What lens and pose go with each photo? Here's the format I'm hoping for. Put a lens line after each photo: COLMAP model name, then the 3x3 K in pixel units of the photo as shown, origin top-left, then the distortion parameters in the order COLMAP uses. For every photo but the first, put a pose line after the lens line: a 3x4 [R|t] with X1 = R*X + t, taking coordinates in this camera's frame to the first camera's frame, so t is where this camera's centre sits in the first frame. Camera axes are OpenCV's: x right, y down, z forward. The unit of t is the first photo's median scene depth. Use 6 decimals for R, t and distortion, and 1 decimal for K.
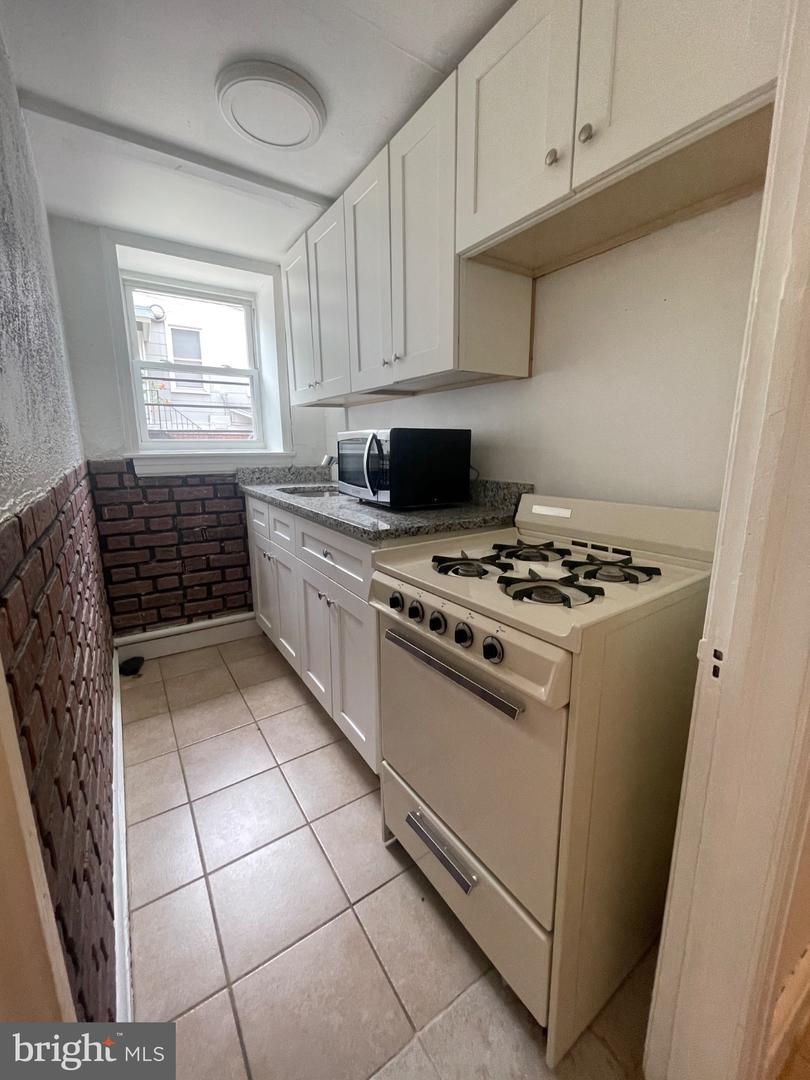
lens RADIAL K [[437.6, 0, 407.8], [0, 437.6, 534.6], [0, 0, 1]] dist [0.006378, -0.000439]
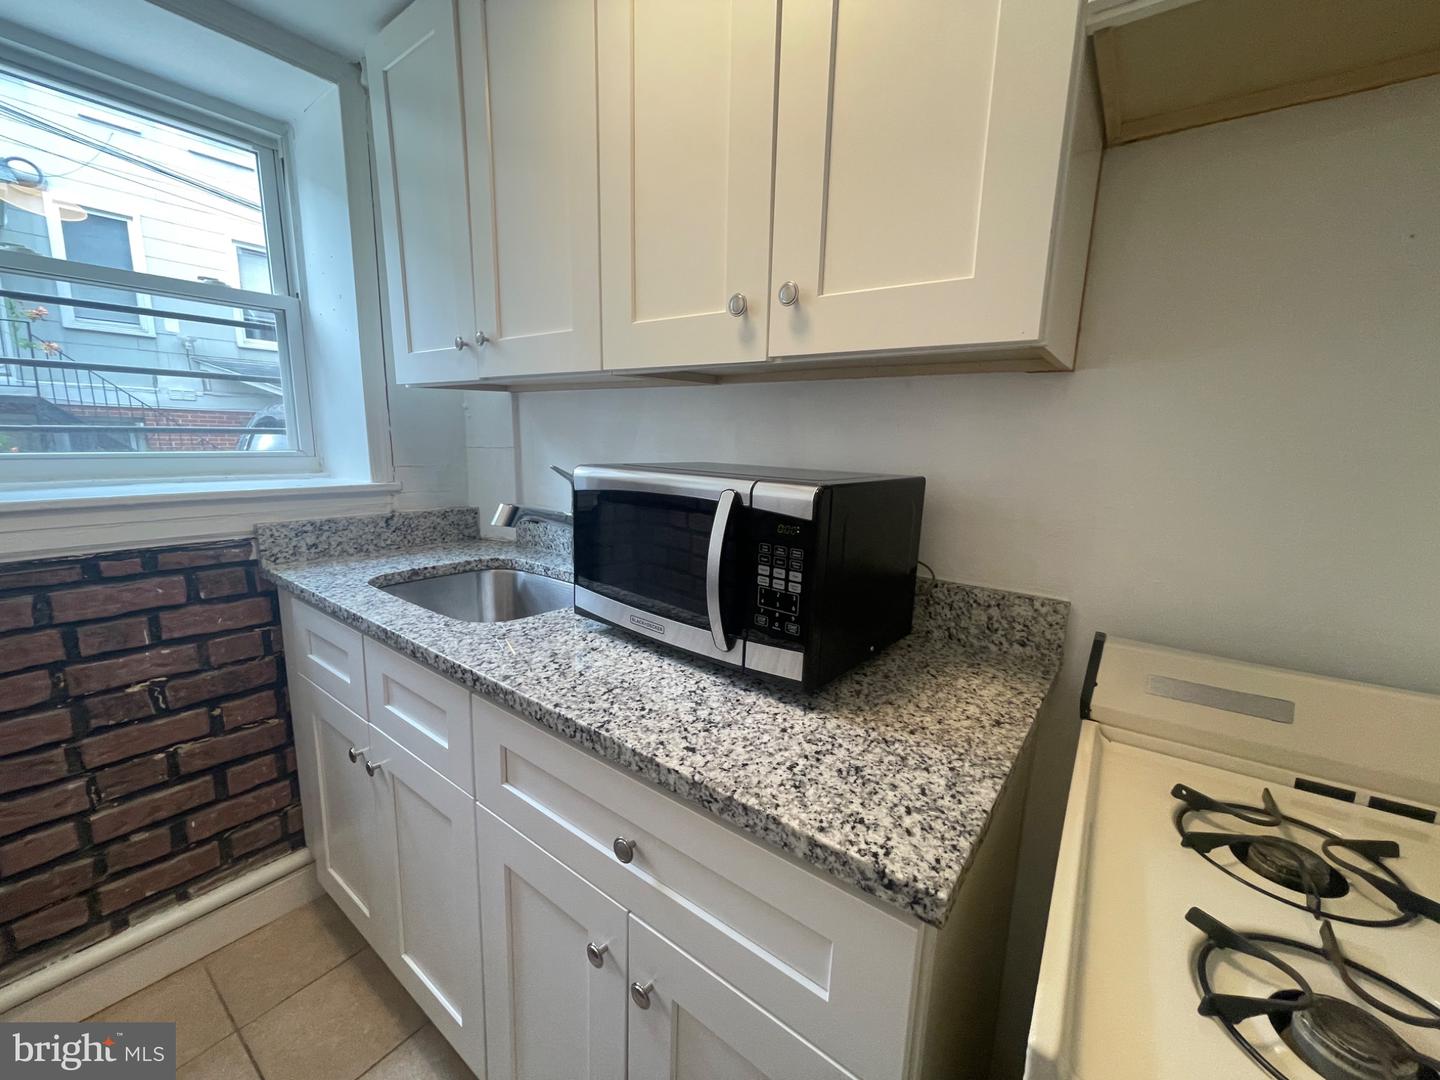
lens RADIAL K [[583.4, 0, 712.9], [0, 583.4, 545.7], [0, 0, 1]] dist [0.006378, -0.000439]
pose [[0.944867, -0.033992, 0.325686, -0.161224], [0.038246, 0.999246, -0.006666, -0.113510], [-0.325214, 0.018754, 0.945454, 0.335360]]
